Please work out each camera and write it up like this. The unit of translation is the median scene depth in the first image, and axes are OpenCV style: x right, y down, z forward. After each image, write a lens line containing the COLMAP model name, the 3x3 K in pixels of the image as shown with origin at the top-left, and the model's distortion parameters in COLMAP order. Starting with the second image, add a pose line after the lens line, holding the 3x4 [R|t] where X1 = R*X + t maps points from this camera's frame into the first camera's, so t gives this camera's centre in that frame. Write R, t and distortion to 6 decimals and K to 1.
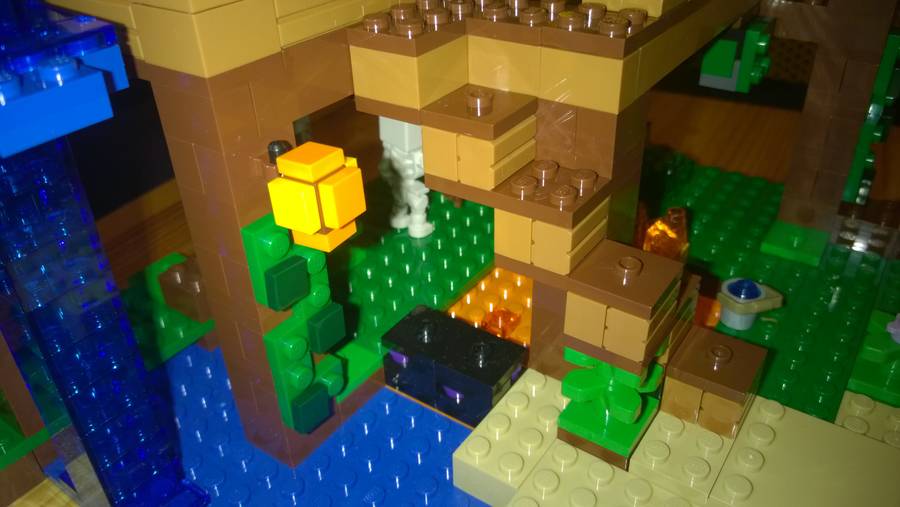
lens RADIAL K [[719.2, 0, 453.9], [0, 719.2, 251.1], [0, 0, 1]] dist [-0.009078, -0.060594]
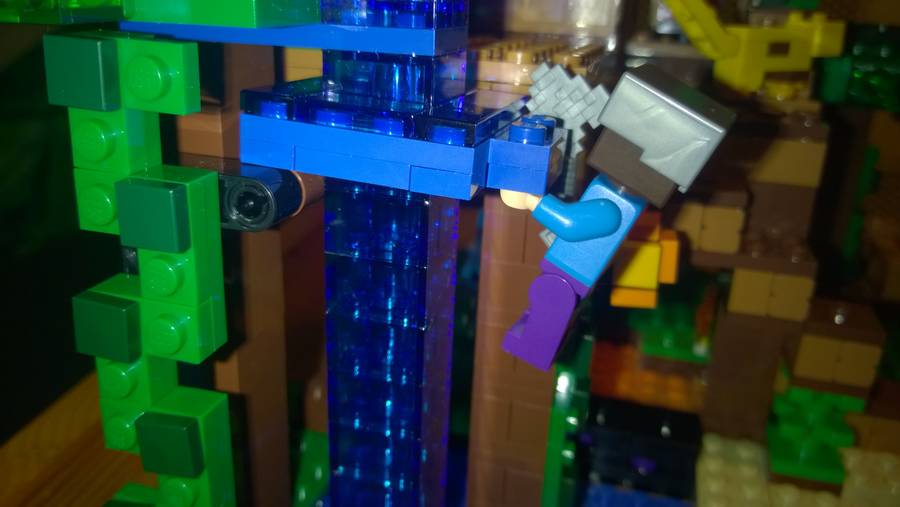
lens RADIAL K [[719.2, 0, 453.9], [0, 719.2, 251.1], [0, 0, 1]] dist [-0.009078, -0.060594]
pose [[0.945600, -0.035923, 0.323342, -0.708866], [0.106702, 0.973154, -0.203928, 0.095813], [-0.307336, 0.227336, 0.924047, 0.073039]]
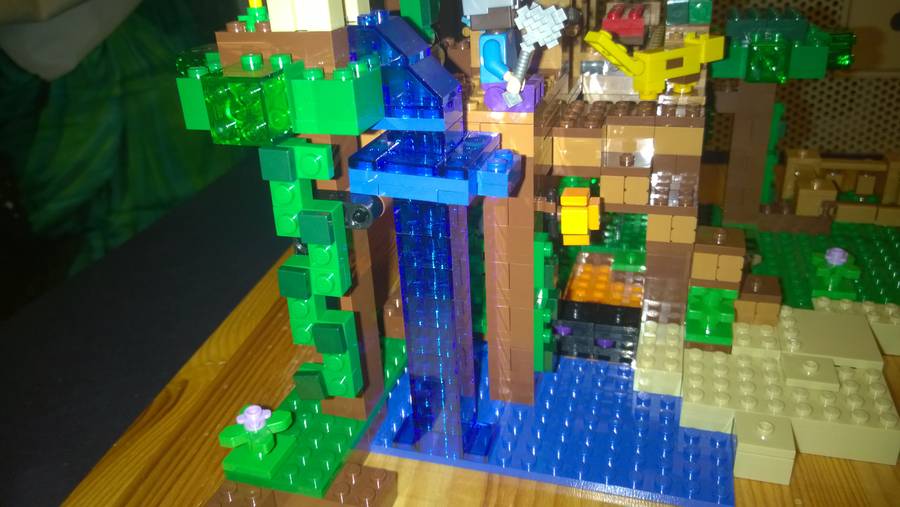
lens RADIAL K [[719.2, 0, 453.9], [0, 719.2, 251.1], [0, 0, 1]] dist [-0.009078, -0.060594]
pose [[0.952407, -0.144210, 0.268561, -0.869824], [0.179436, 0.977432, -0.111489, 0.140269], [-0.246422, 0.154372, 0.956789, -0.567585]]
